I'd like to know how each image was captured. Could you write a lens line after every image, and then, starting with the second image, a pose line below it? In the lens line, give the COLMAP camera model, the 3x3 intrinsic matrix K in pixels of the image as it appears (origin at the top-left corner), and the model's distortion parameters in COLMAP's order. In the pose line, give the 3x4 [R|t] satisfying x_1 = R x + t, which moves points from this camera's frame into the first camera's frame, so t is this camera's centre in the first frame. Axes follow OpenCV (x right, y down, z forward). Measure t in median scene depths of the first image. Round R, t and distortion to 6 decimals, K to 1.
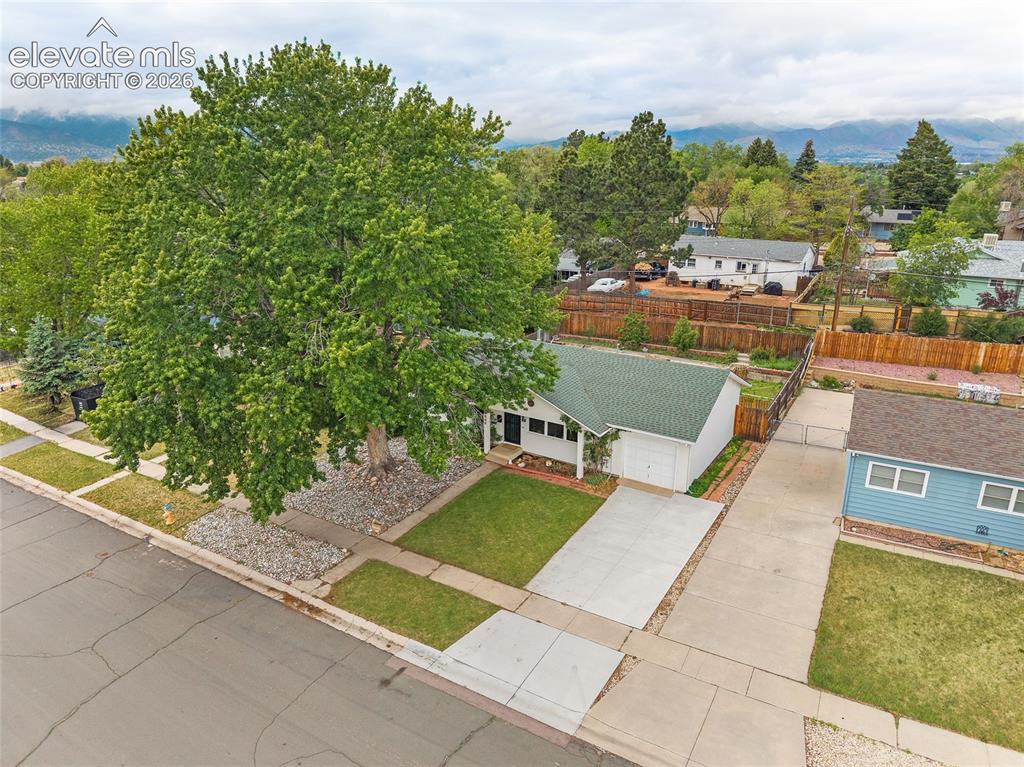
lens RADIAL K [[688.8, 0, 512.0], [0, 688.8, 383.5], [0, 0, 1]] dist [0.002414, -0.000301]
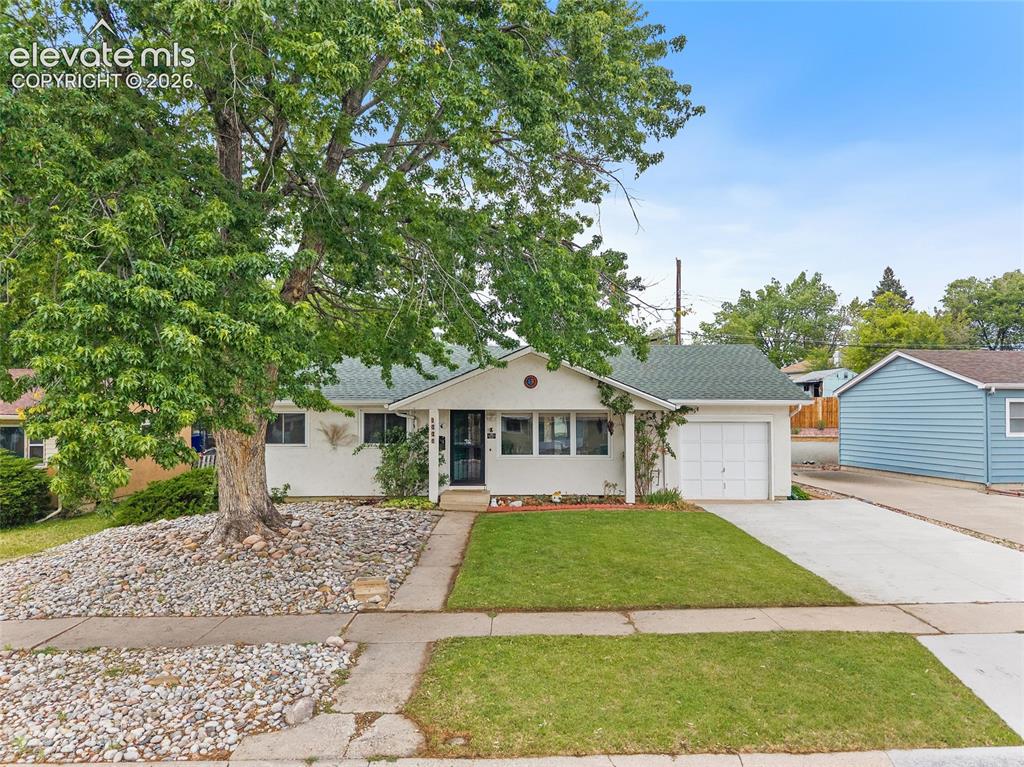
lens RADIAL K [[691.6, 0, 512.0], [0, 691.6, 383.5], [0, 0, 1]] dist [0.012950, -0.008276]
pose [[0.851342, 0.020259, 0.524219, -0.294424], [0.167784, 0.936255, -0.308667, 0.210454], [-0.497056, 0.350736, 0.793675, 0.577299]]
